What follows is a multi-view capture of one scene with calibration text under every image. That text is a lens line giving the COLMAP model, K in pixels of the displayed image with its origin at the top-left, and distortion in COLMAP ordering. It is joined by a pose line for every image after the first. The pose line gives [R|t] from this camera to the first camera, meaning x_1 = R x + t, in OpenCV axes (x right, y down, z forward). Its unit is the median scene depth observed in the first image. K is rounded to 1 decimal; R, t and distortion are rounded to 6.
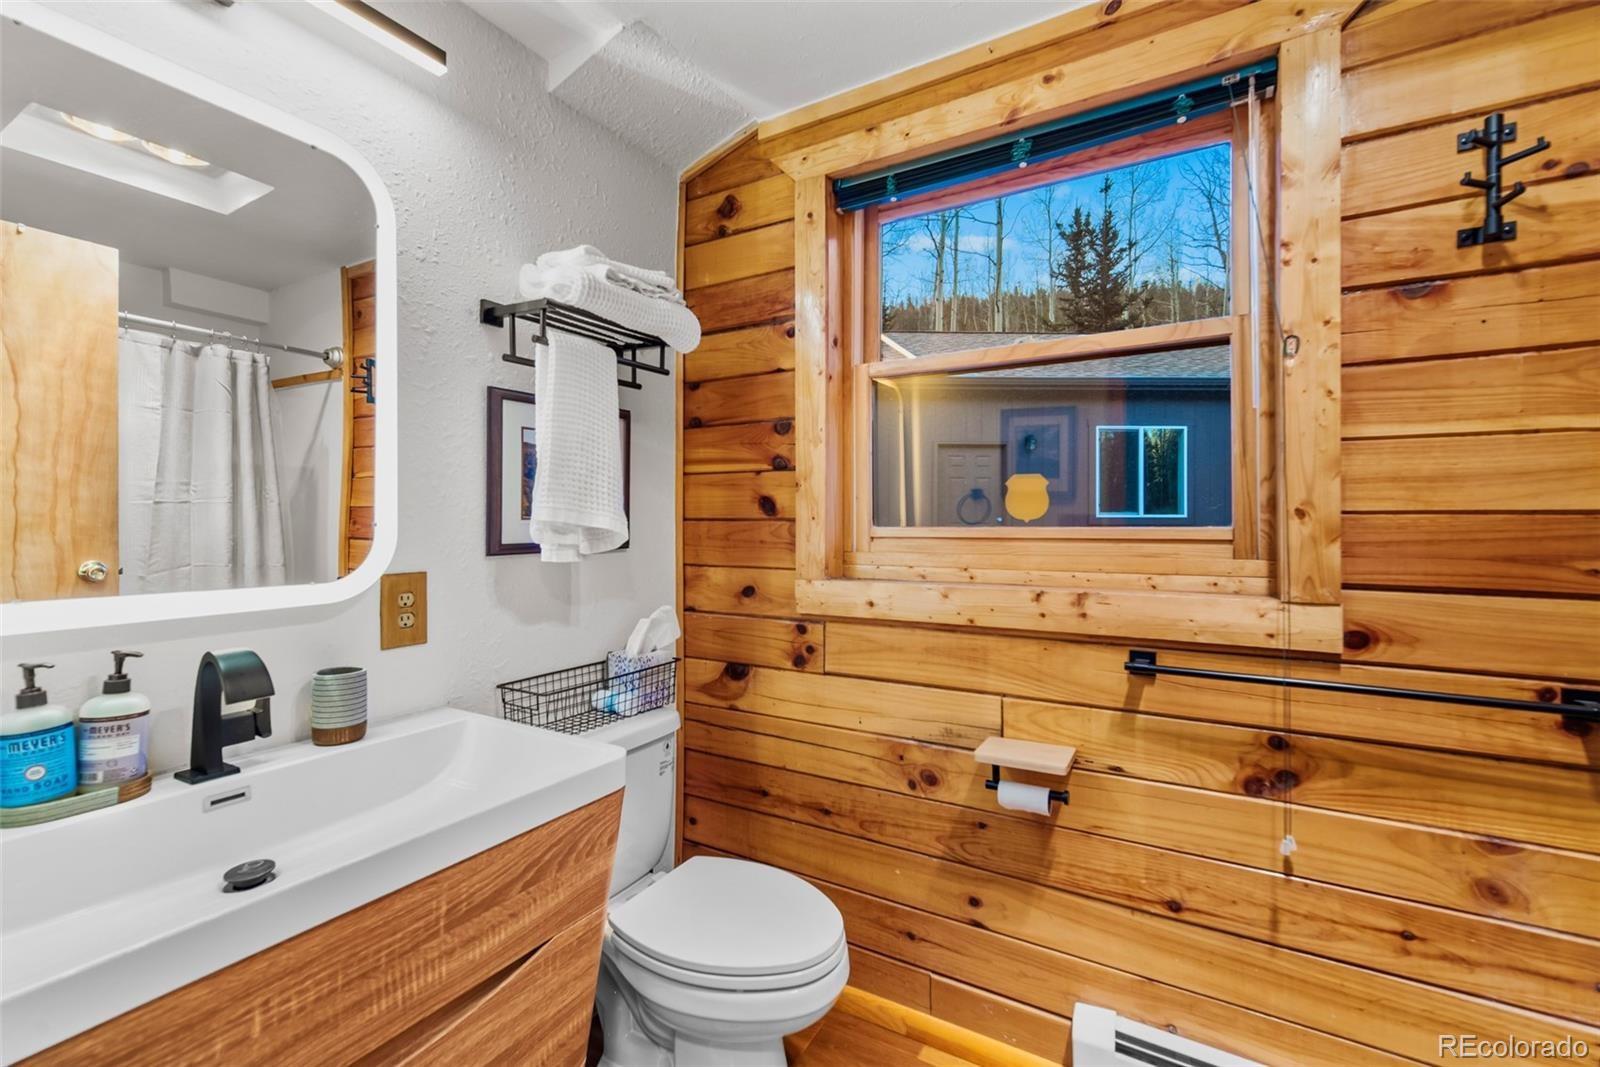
lens RADIAL K [[697.3, 0, 804.6], [0, 697.3, 515.4], [0, 0, 1]] dist [0.006430, 0.001344]
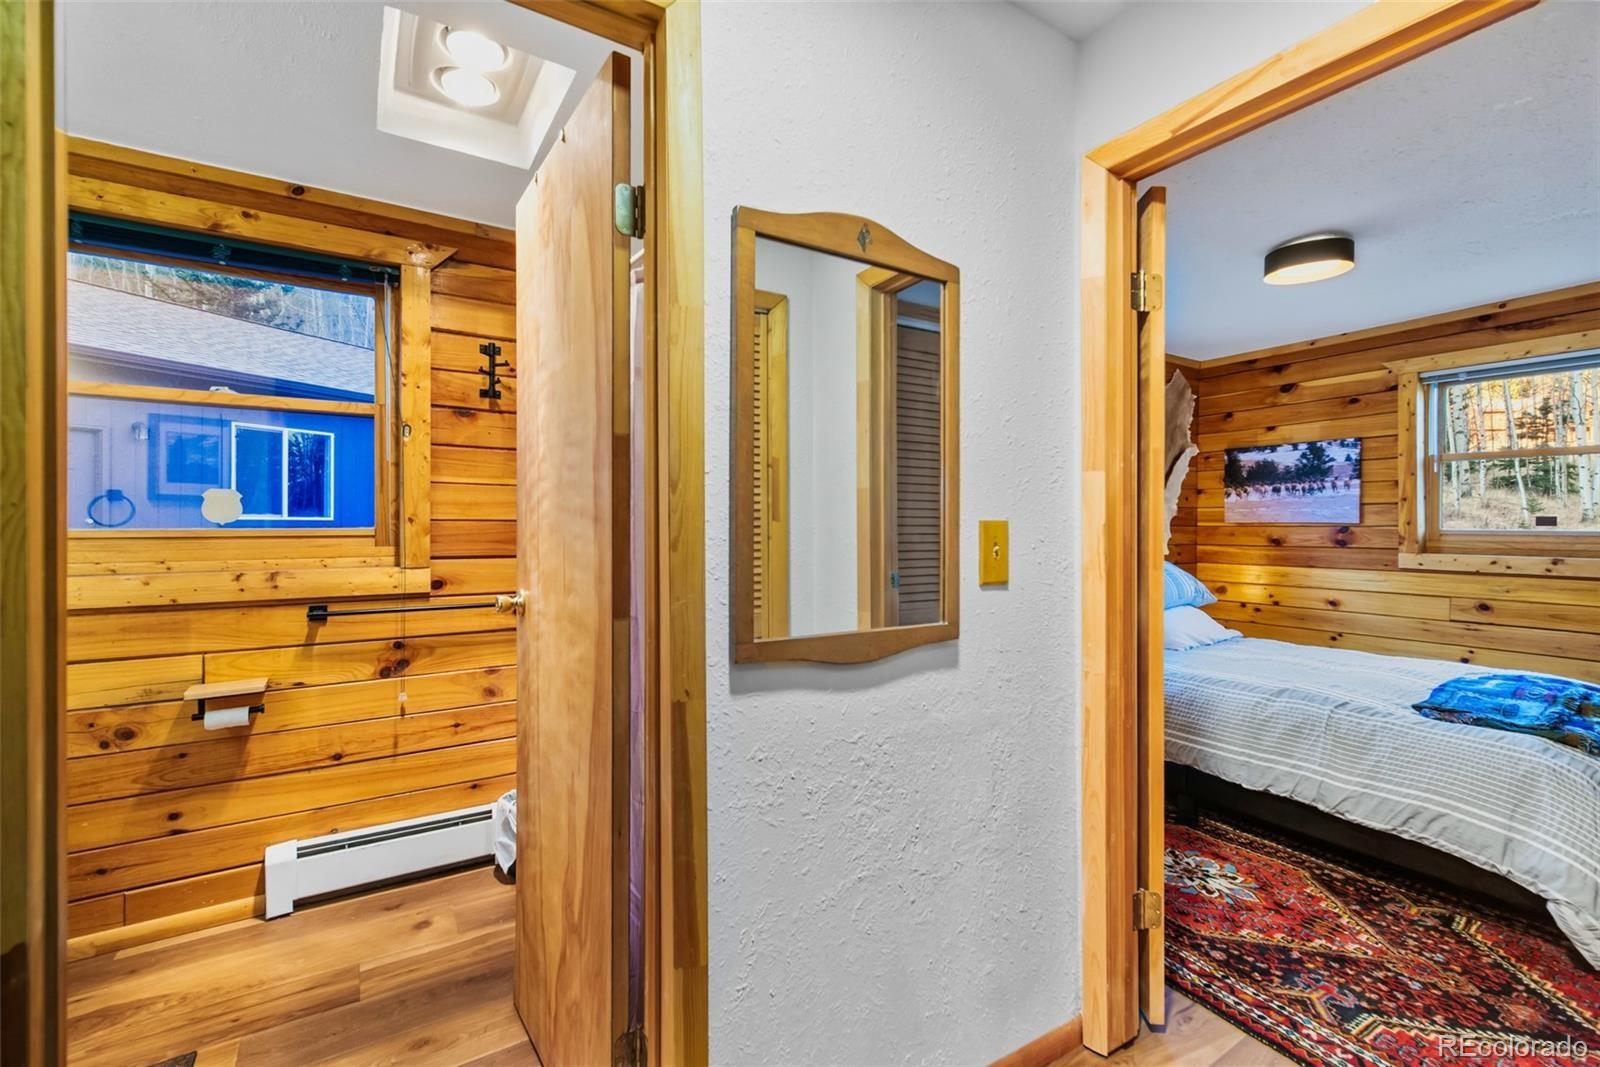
lens RADIAL K [[697.3, 0, 796.8], [0, 697.3, 525.7], [0, 0, 1]] dist [0.006430, 0.001344]
pose [[0.461838, -0.001069, 0.886964, -0.454109], [-0.009767, 0.999933, 0.006291, -0.009681], [-0.886911, -0.011568, 0.461796, -0.747153]]
